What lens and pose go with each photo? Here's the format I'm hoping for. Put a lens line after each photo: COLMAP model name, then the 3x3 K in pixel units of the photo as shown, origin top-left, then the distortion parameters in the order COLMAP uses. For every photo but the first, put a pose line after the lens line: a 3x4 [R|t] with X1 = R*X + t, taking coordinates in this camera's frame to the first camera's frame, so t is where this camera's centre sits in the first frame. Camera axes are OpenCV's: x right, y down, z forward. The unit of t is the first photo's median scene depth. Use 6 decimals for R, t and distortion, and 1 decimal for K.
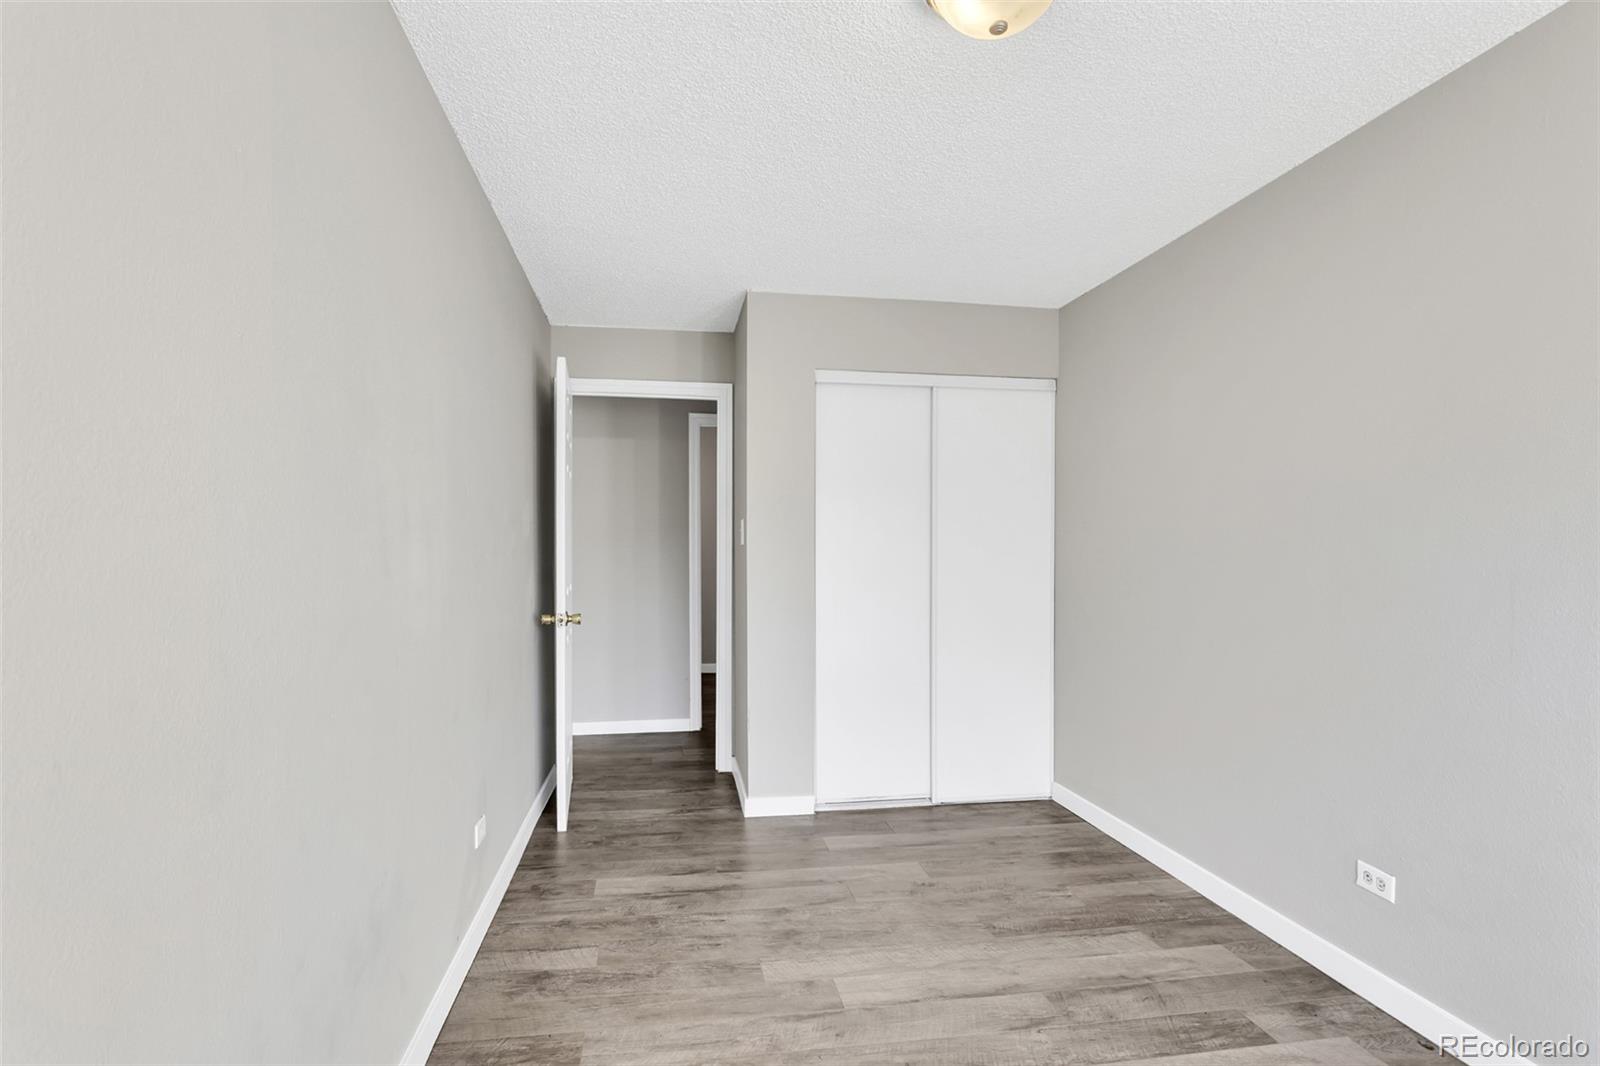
lens RADIAL K [[812.3, 0, 795.5], [0, 812.3, 540.7], [0, 0, 1]] dist [0.002245, -0.000045]
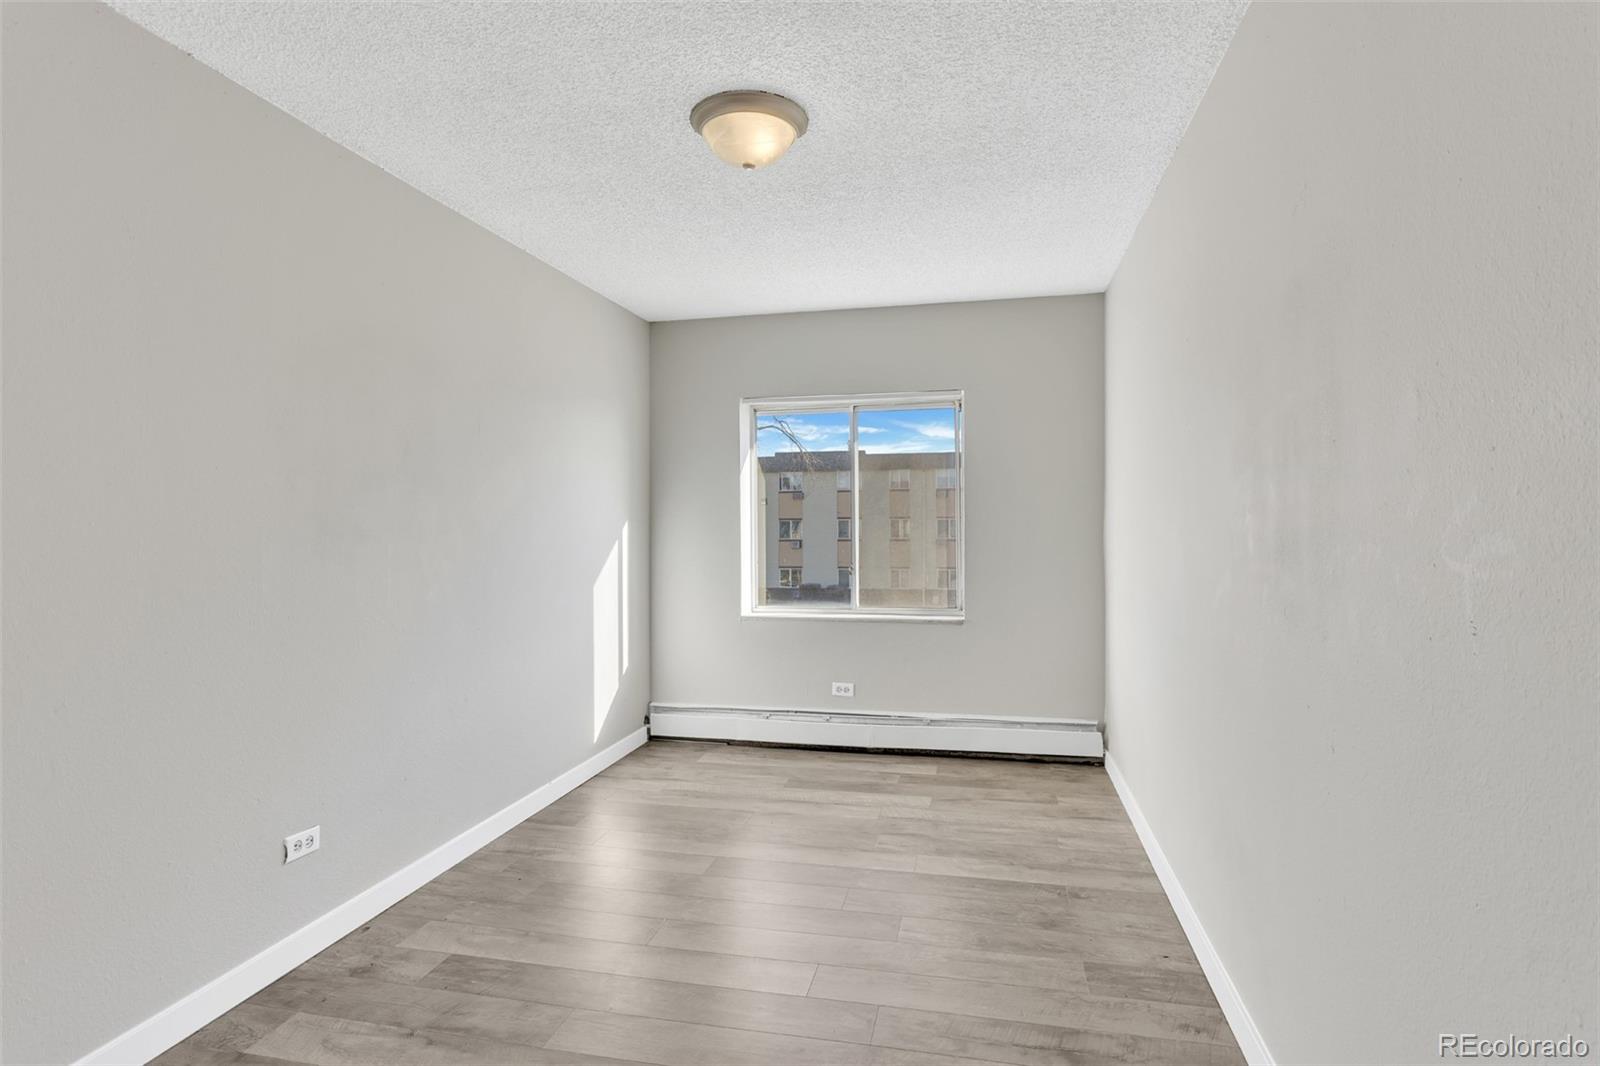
lens RADIAL K [[812.3, 0, 809.6], [0, 812.3, 536.9], [0, 0, 1]] dist [0.002245, -0.000045]
pose [[-0.934451, -0.003345, 0.356077, -0.266613], [-0.006780, 0.999942, -0.008400, 0.026293], [-0.356028, -0.010263, -0.934419, 1.734885]]
